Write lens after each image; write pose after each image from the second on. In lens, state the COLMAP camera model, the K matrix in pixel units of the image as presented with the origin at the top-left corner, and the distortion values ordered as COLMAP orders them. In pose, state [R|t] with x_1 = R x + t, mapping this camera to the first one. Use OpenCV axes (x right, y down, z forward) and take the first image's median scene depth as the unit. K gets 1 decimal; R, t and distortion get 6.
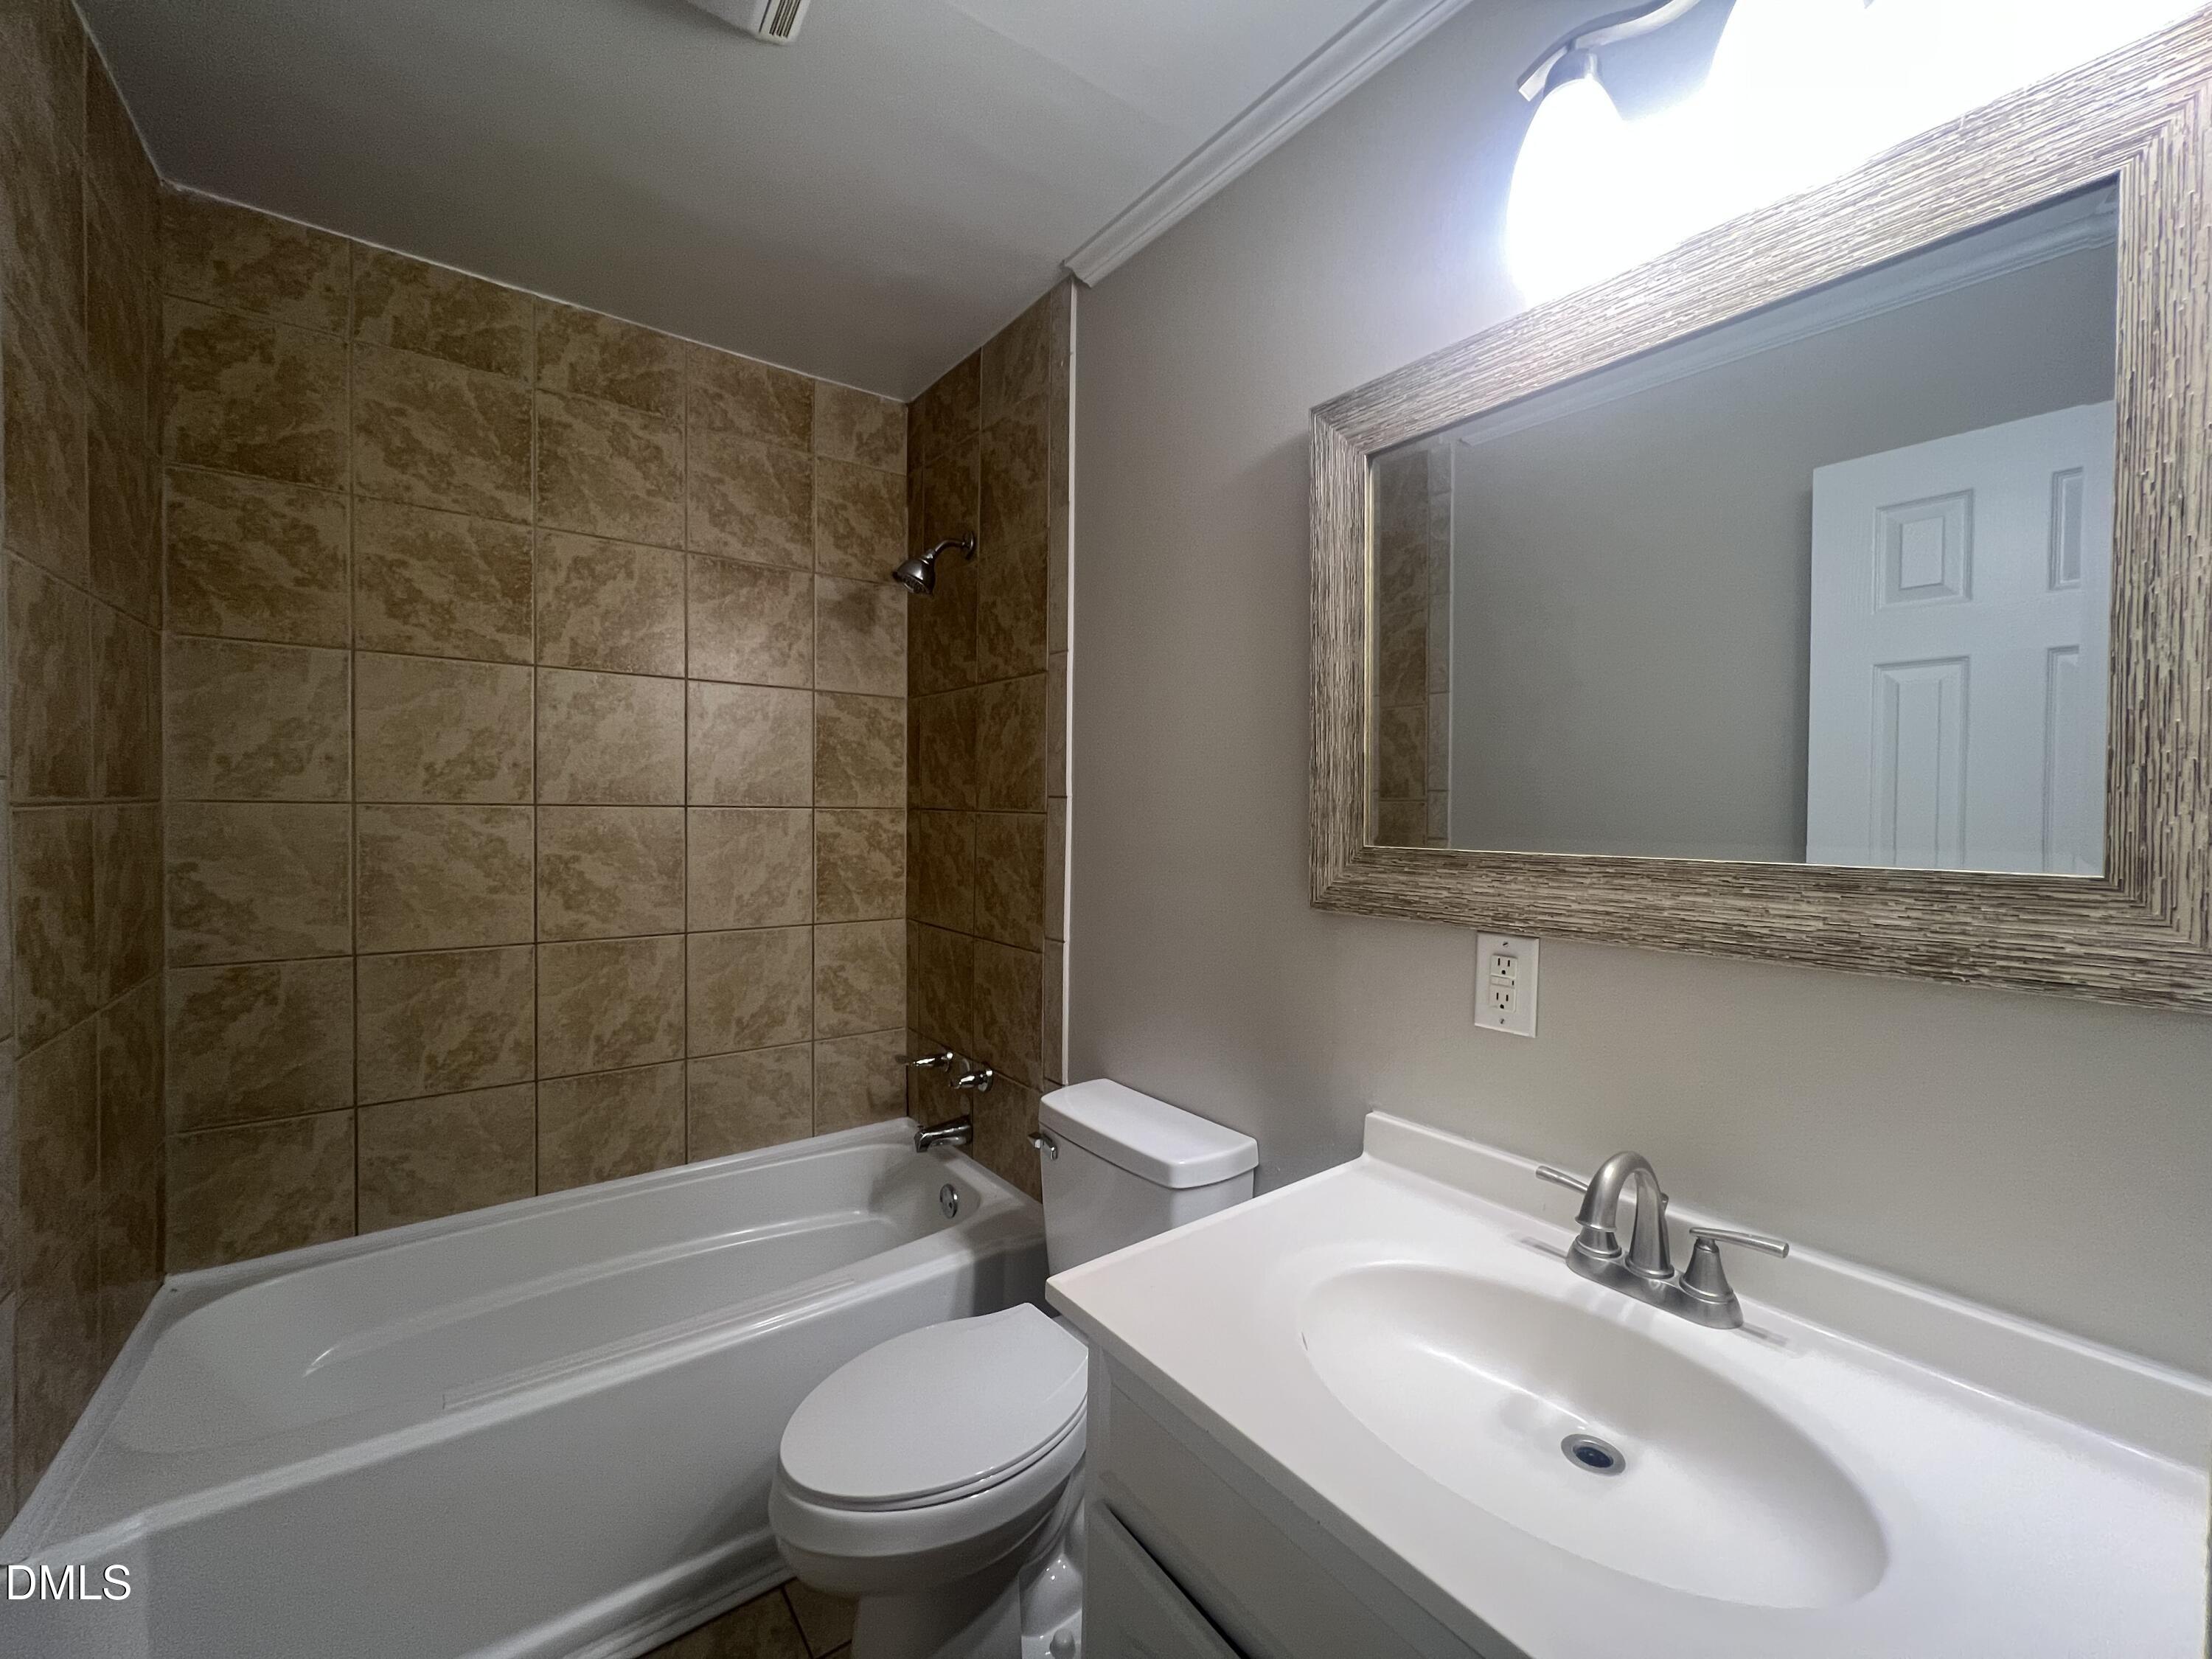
lens RADIAL K [[896.9, 0, 1106.8], [0, 896.9, 803.7], [0, 0, 1]] dist [0.001339, 0.000053]
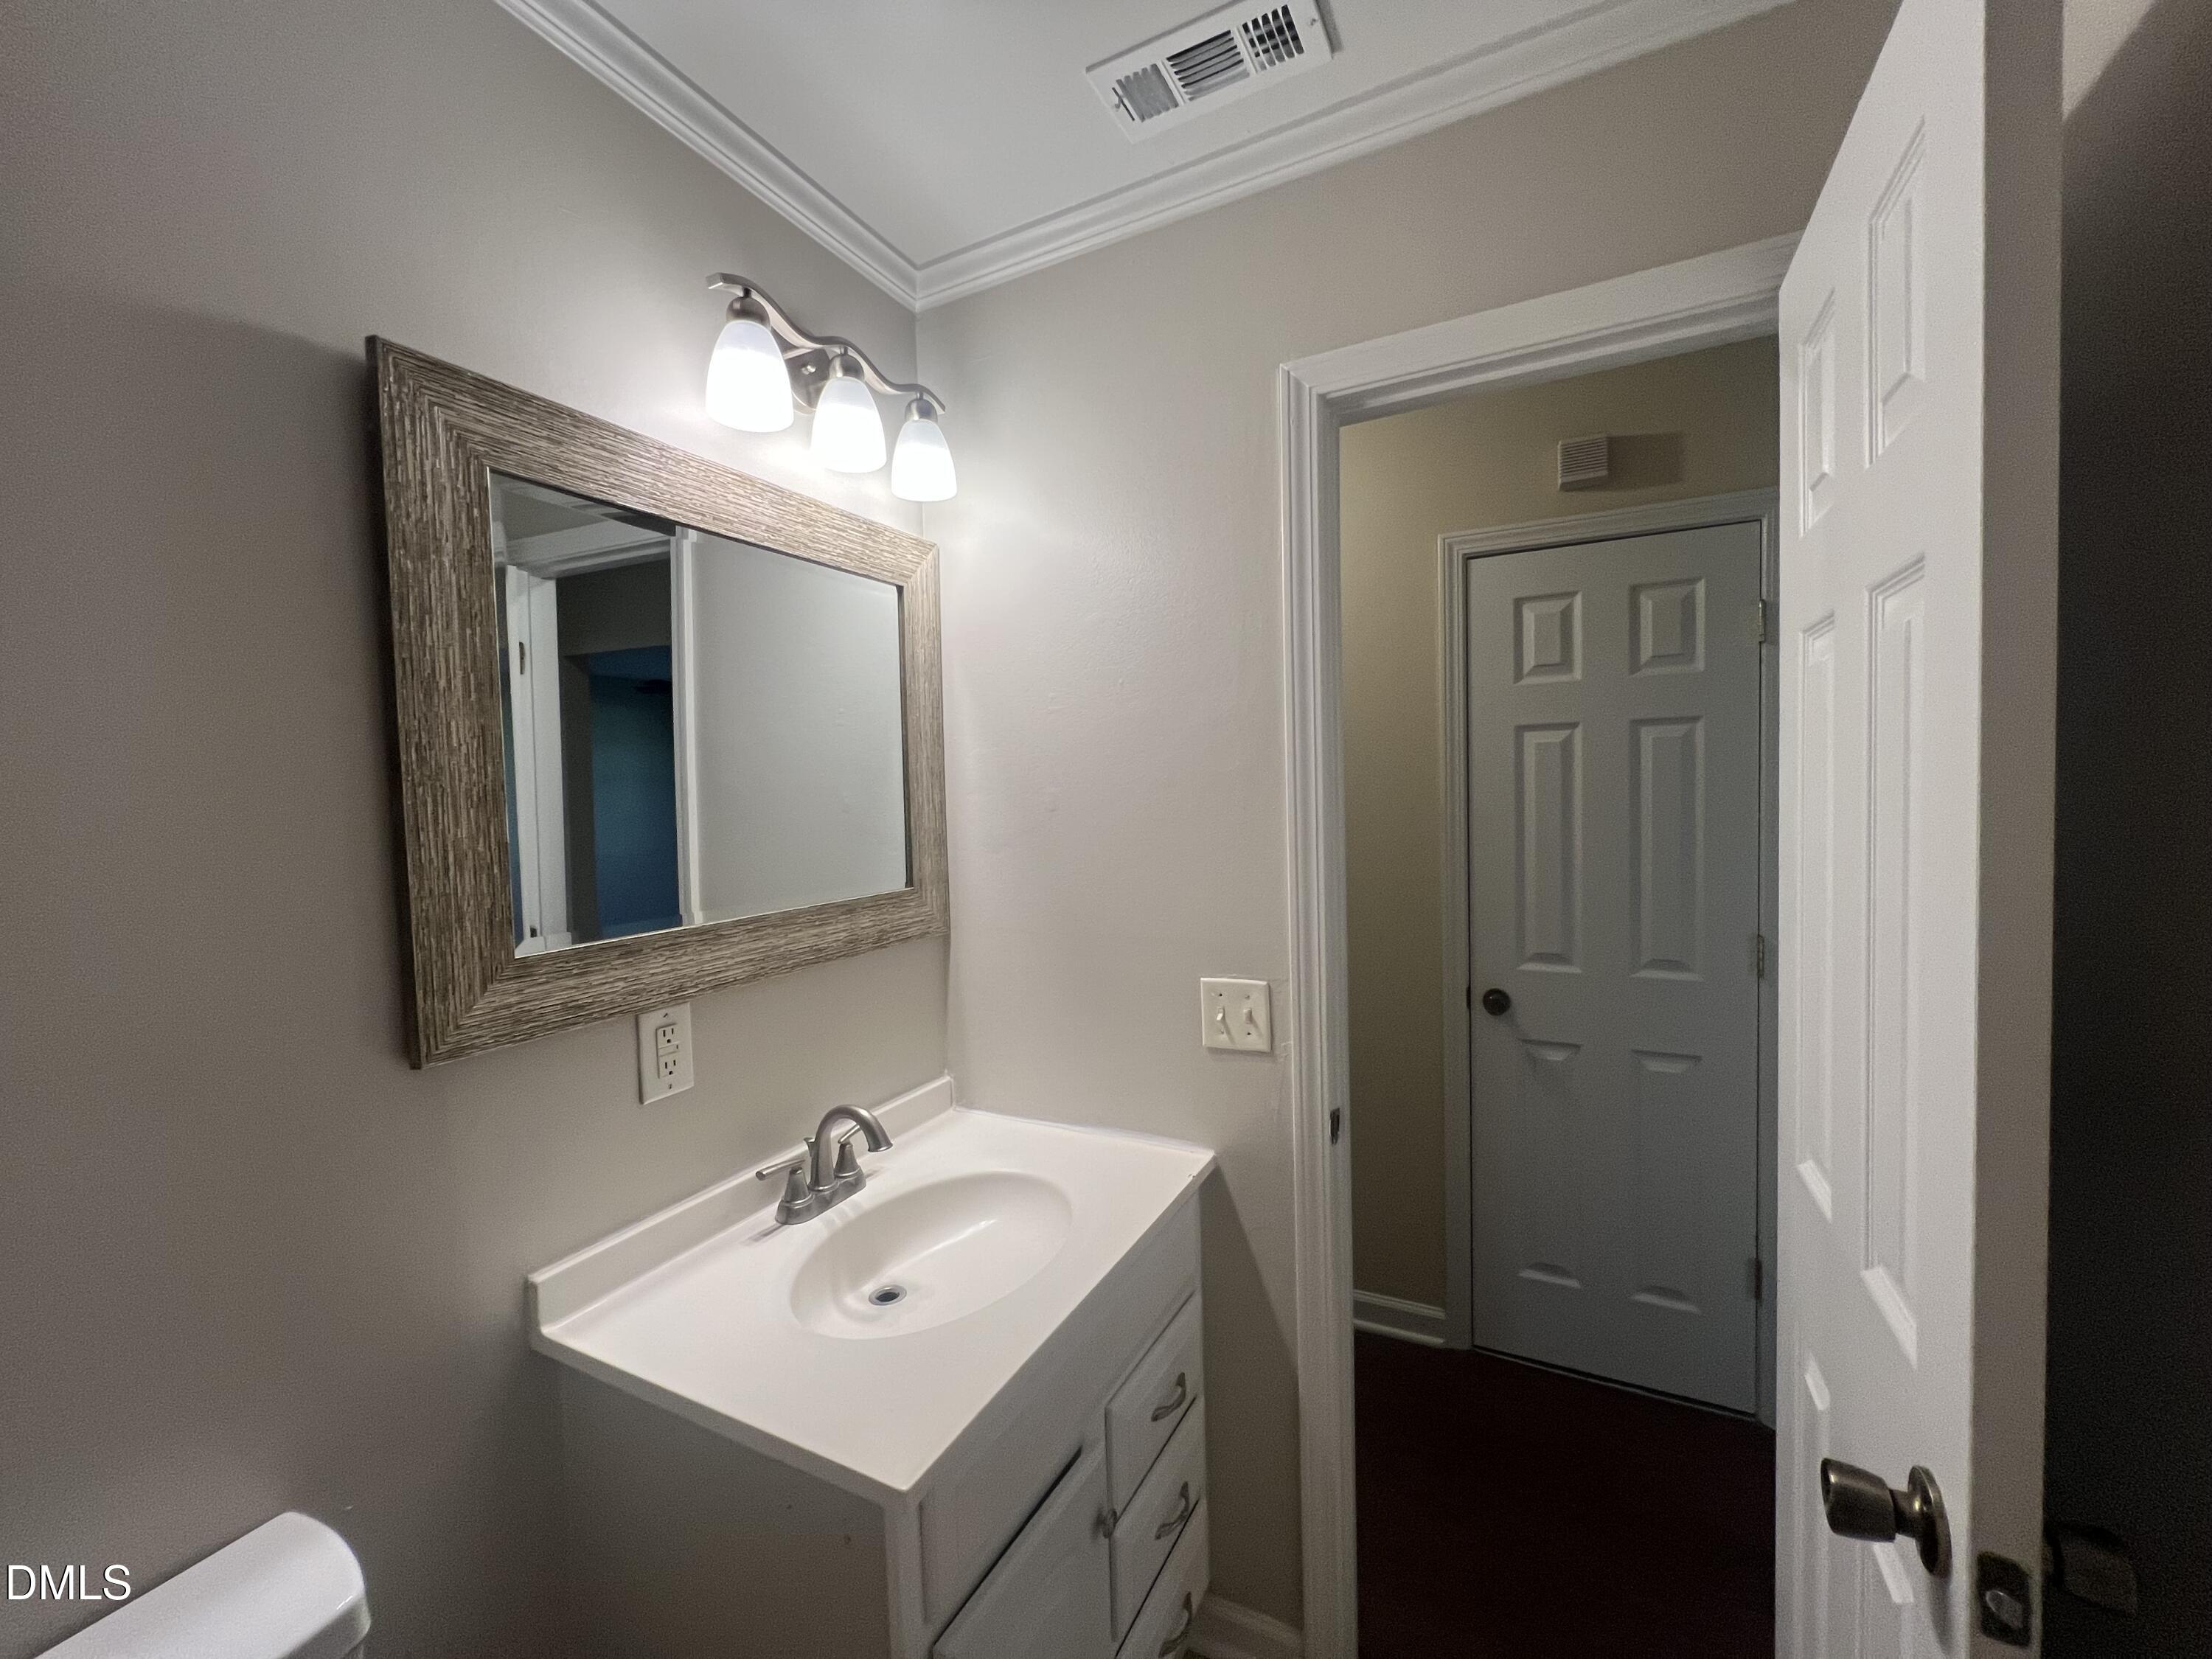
lens RADIAL K [[884.5, 0, 1104.3], [0, 884.5, 830.5], [0, 0, 1]] dist [-0.000860, 0.000219]
pose [[-0.431822, -0.017396, 0.901791, -0.797107], [0.040178, 0.998451, 0.038500, -0.092448], [-0.901064, 0.052858, -0.430454, 1.047119]]
